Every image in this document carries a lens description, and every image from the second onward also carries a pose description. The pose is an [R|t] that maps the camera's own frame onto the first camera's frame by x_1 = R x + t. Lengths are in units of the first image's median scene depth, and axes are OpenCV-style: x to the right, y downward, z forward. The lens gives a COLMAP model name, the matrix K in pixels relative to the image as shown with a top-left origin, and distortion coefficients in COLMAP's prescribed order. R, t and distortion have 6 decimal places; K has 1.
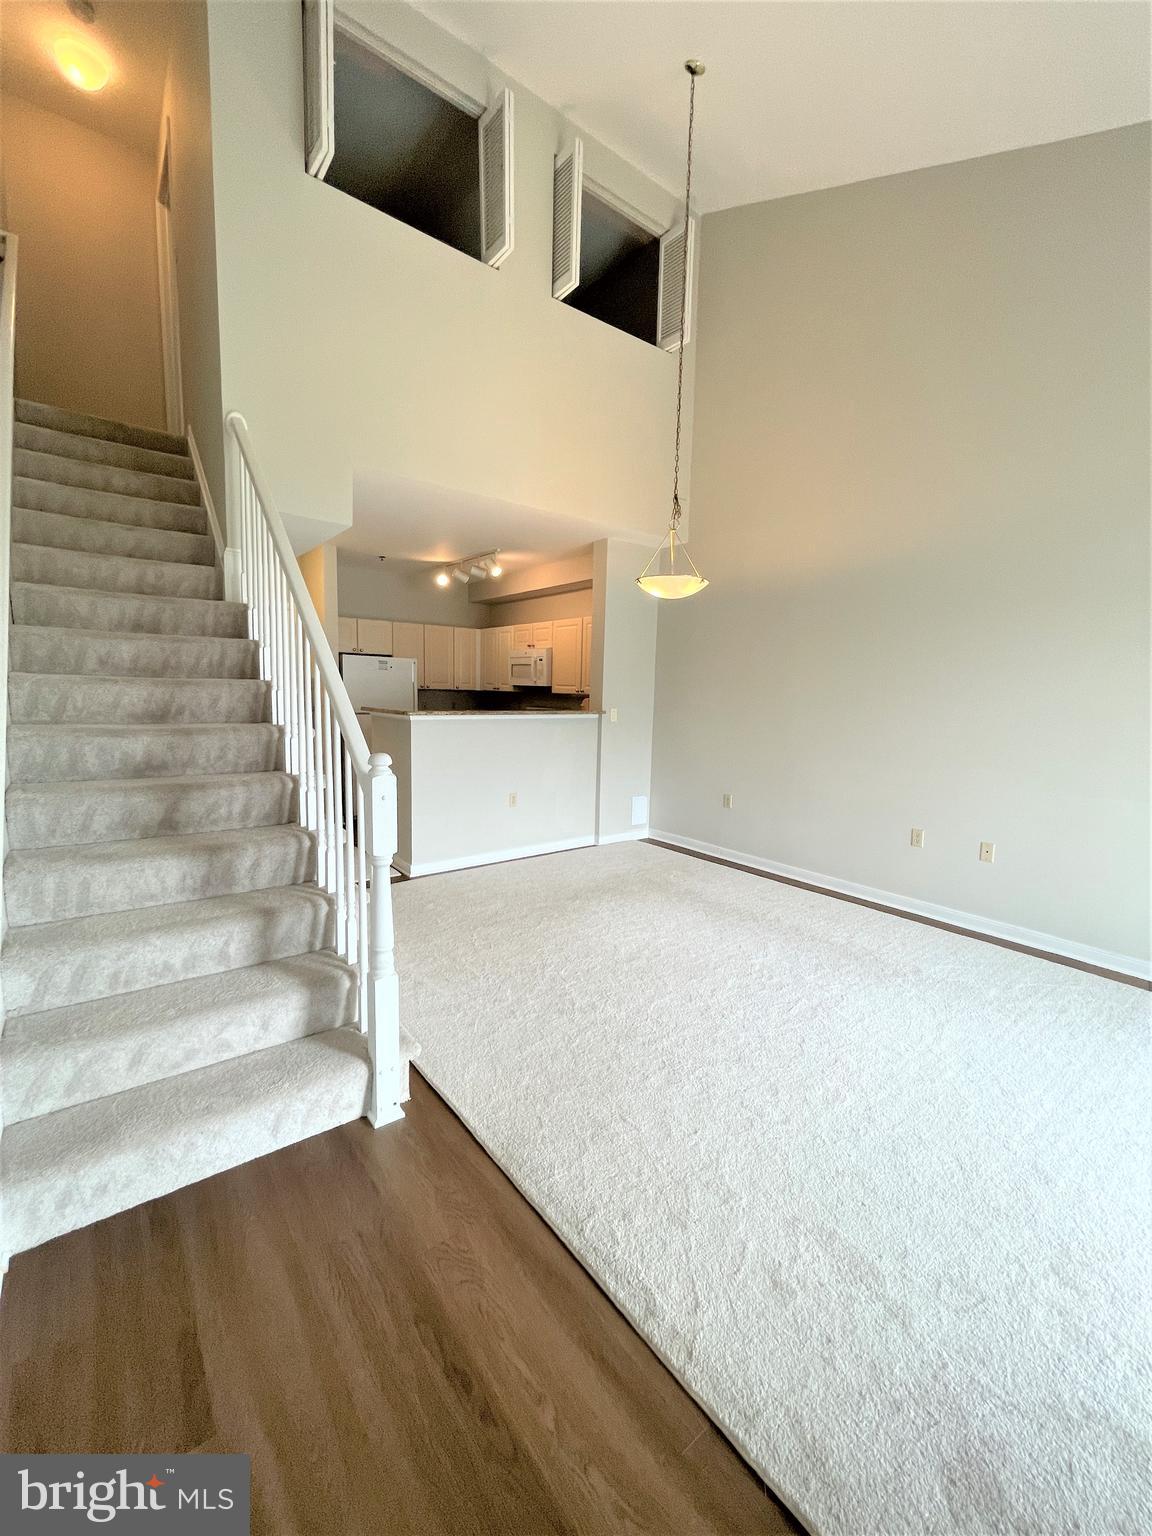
lens RADIAL K [[627.6, 0, 572.3], [0, 627.6, 761.9], [0, 0, 1]] dist [-0.002463, 0.002727]
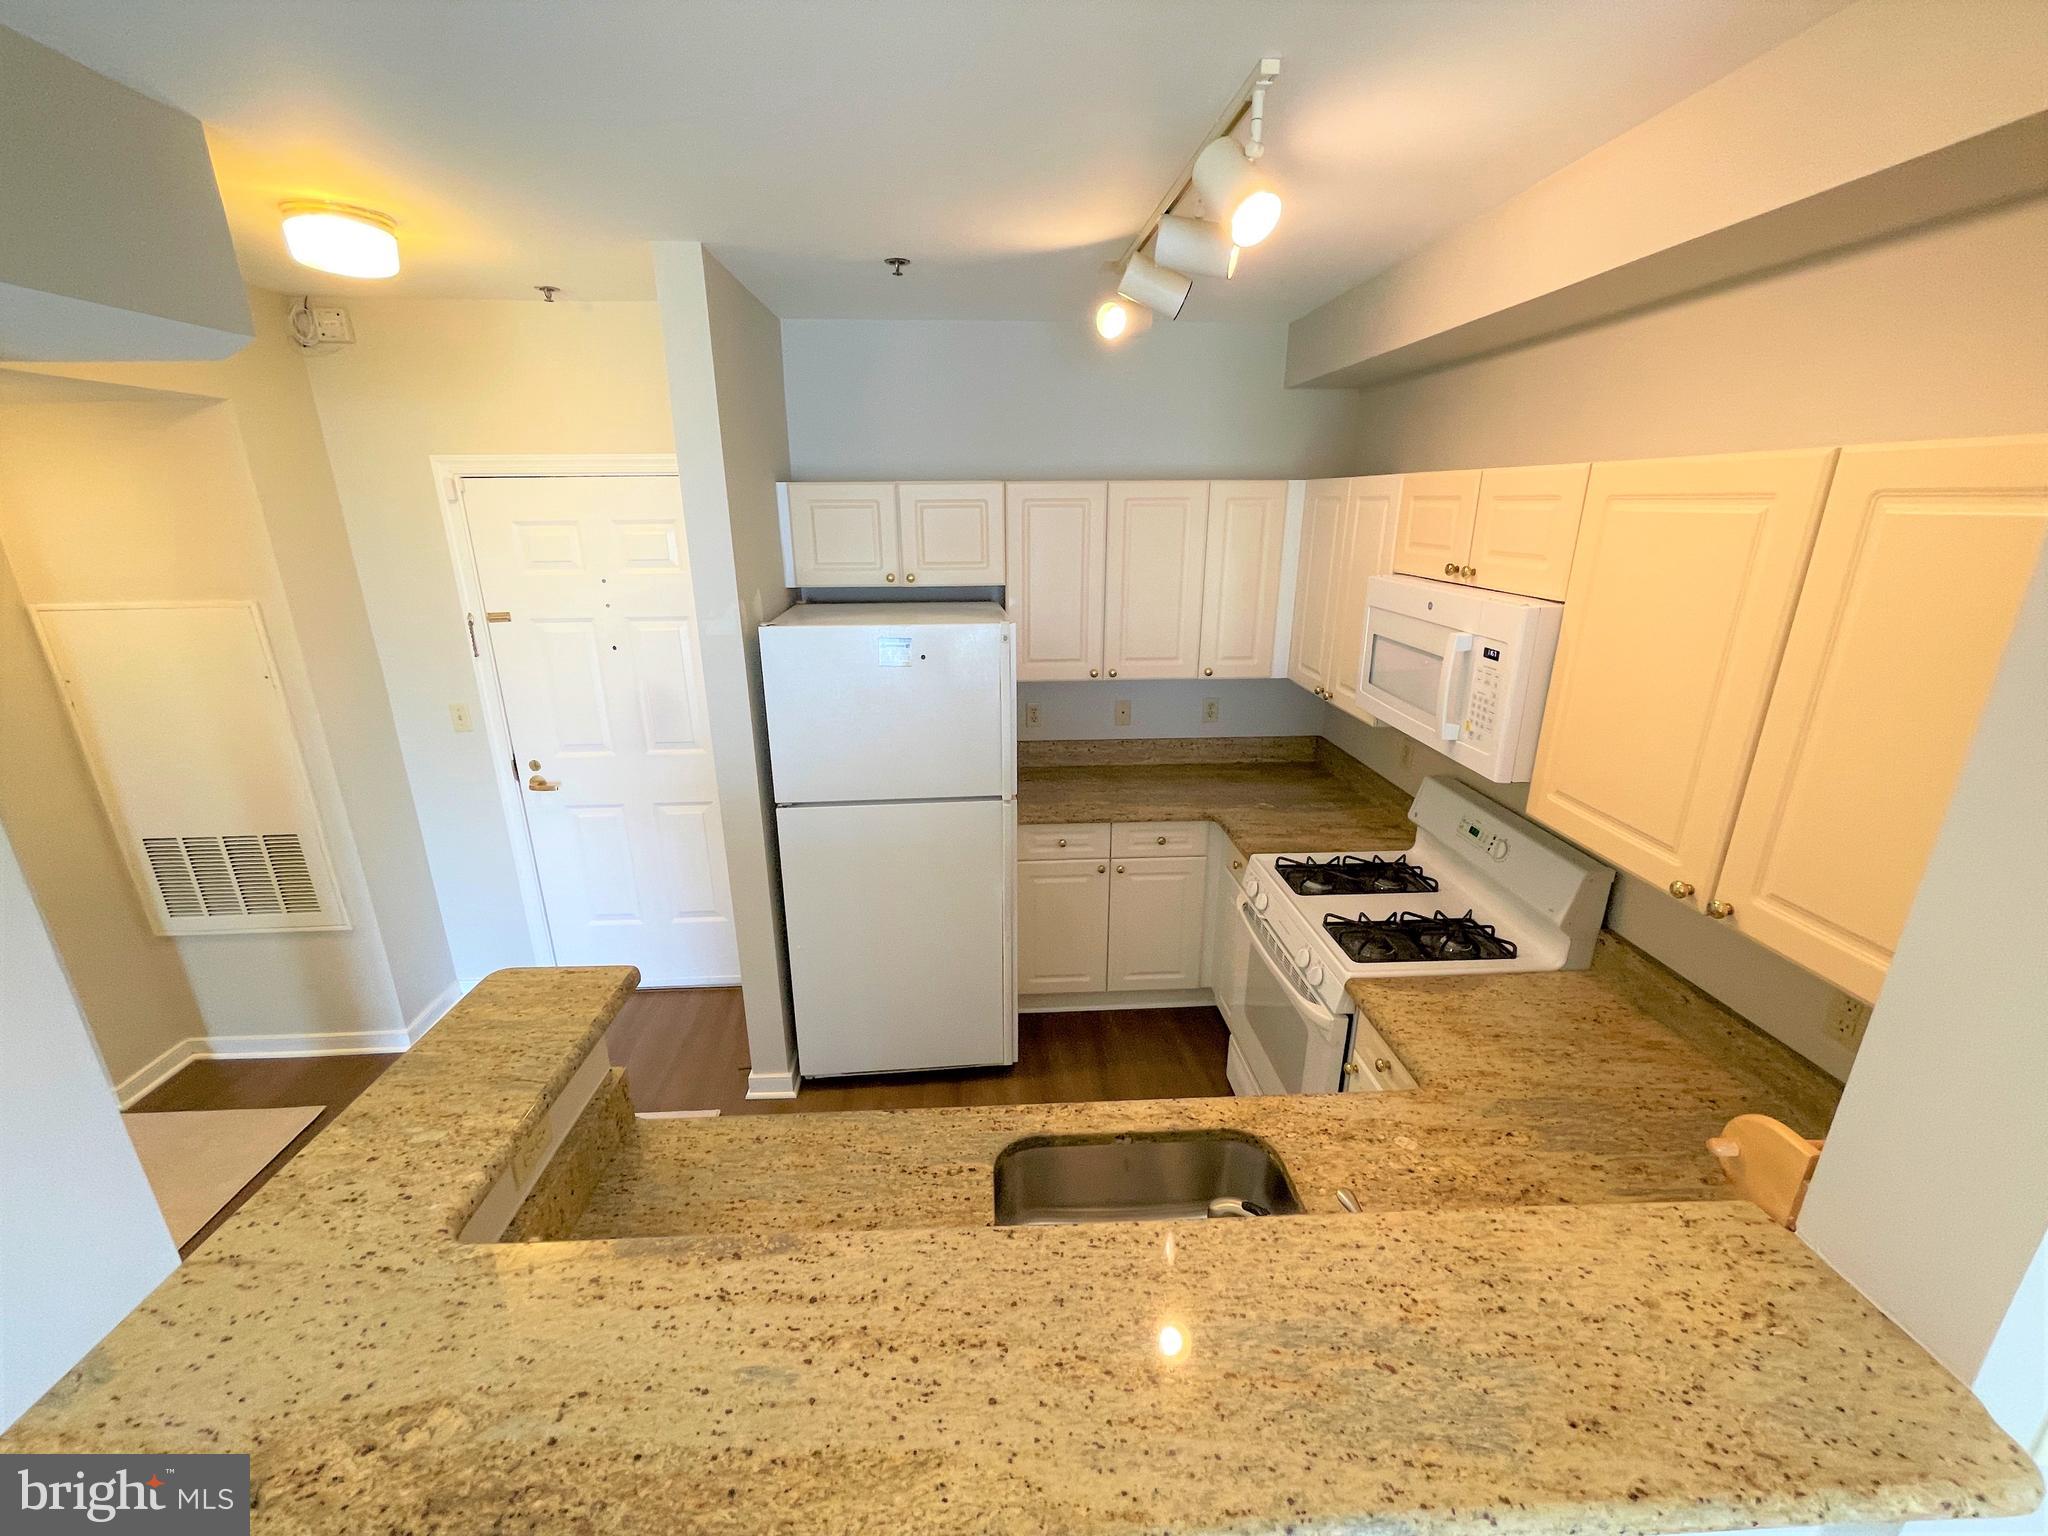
lens RADIAL K [[836.7, 0, 1013.3], [0, 836.7, 774.6], [0, 0, 1]] dist [-0.002463, 0.002727]
pose [[0.819239, 0.149122, -0.553724, -0.023670], [-0.043042, 0.978863, 0.199935, -0.204227], [0.571834, -0.139961, 0.808342, 0.793731]]
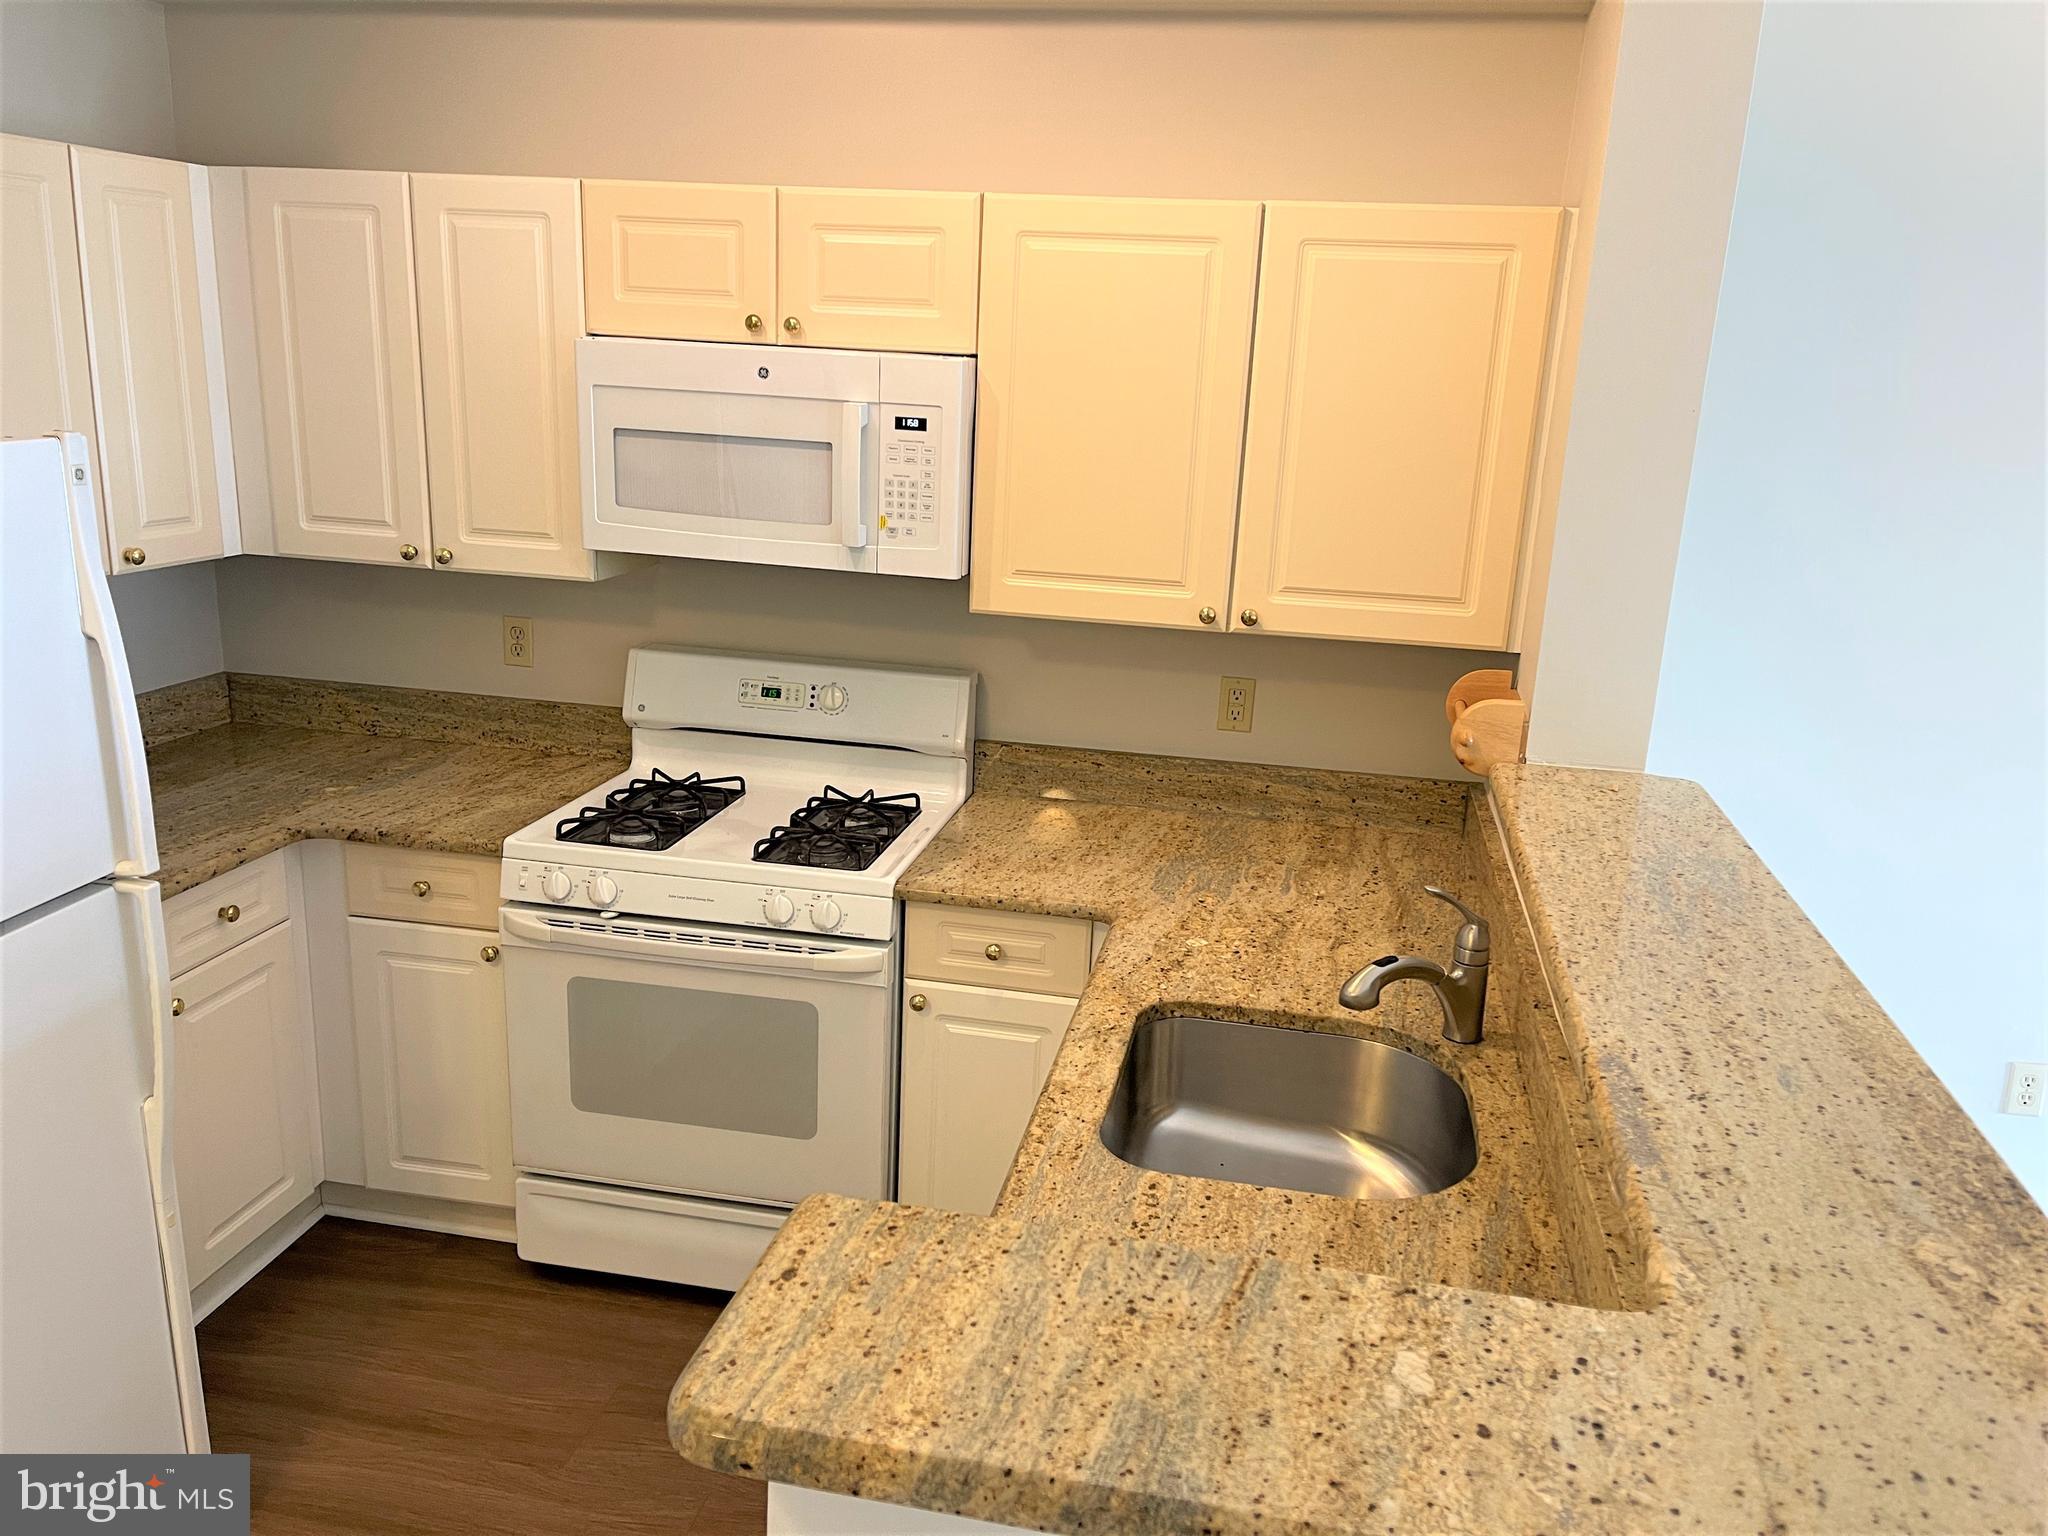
lens RADIAL K [[1559.0, 0, 1036.3], [0, 1559.0, 778.3], [0, 0, 1]] dist [0.066285, -0.085314]
pose [[0.748320, -0.166203, 0.642179, -0.375211], [0.053963, 0.980146, 0.190791, -0.174531], [-0.661139, -0.108119, 0.742432, 0.767060]]
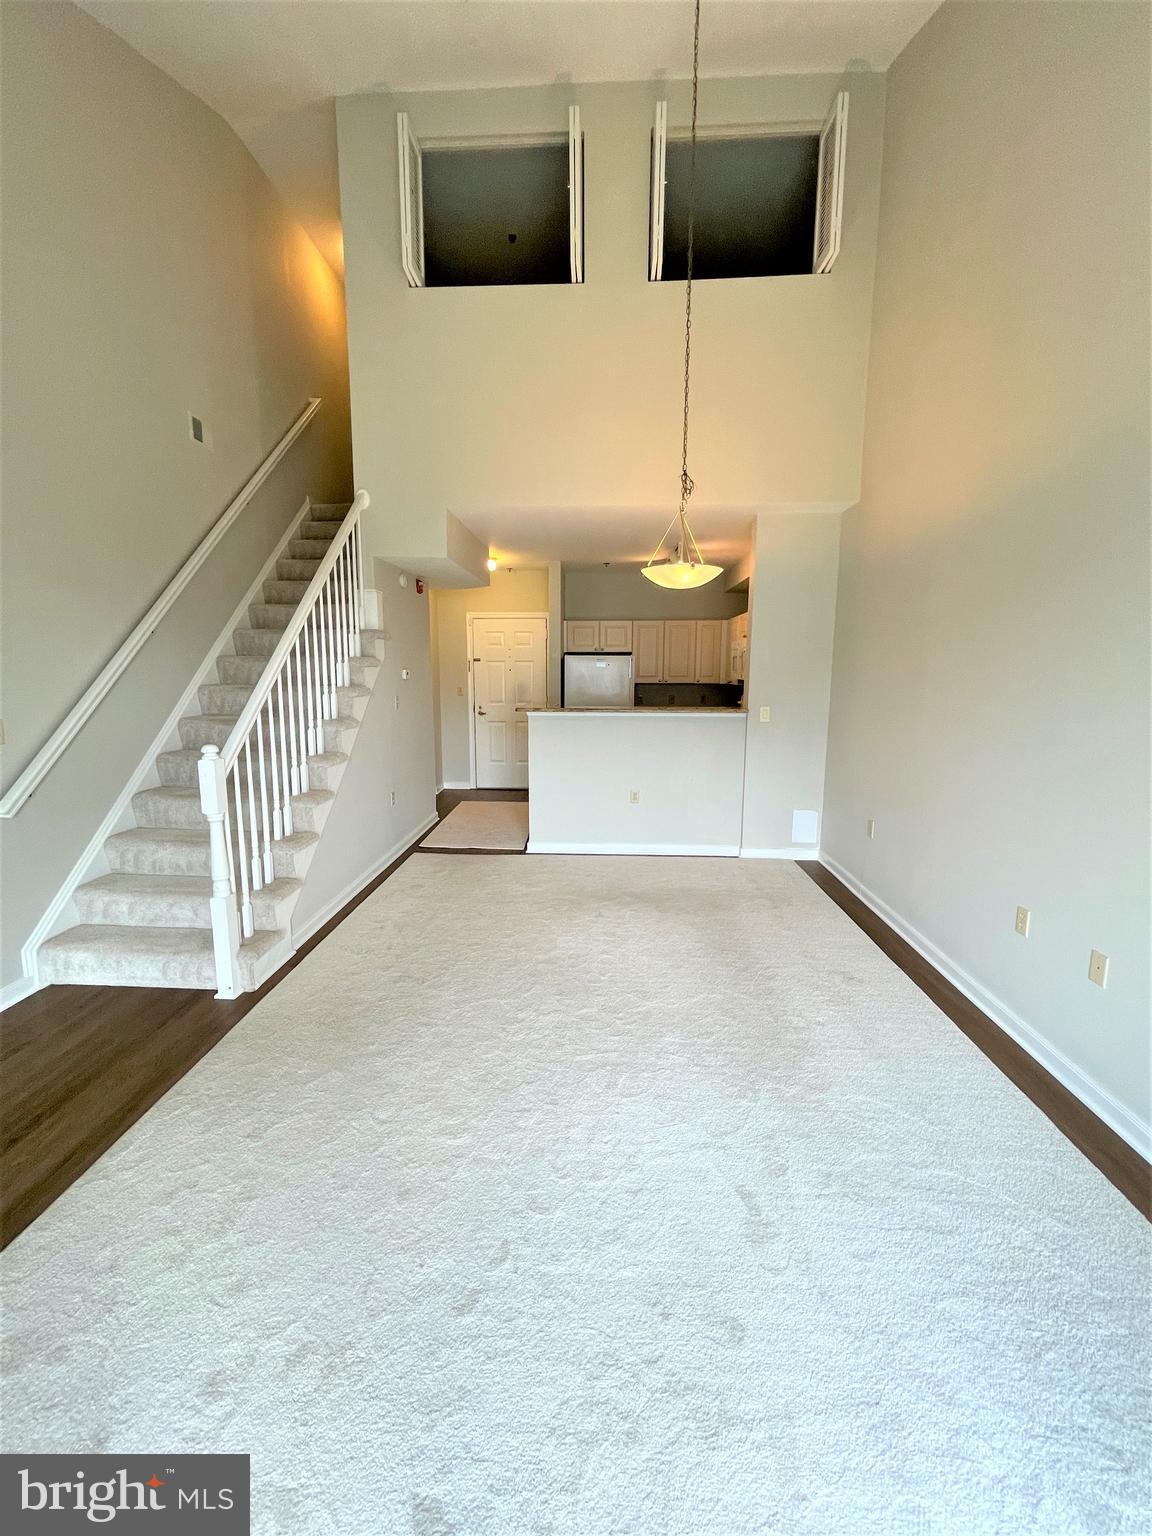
lens RADIAL K [[627.6, 0, 567.9], [0, 627.6, 762.1], [0, 0, 1]] dist [-0.002463, 0.002727]
pose [[0.754692, 0.075484, -0.651722, 0.436396], [-0.060966, 0.997130, 0.044891, -0.030420], [0.653240, 0.005854, 0.757128, 0.150215]]
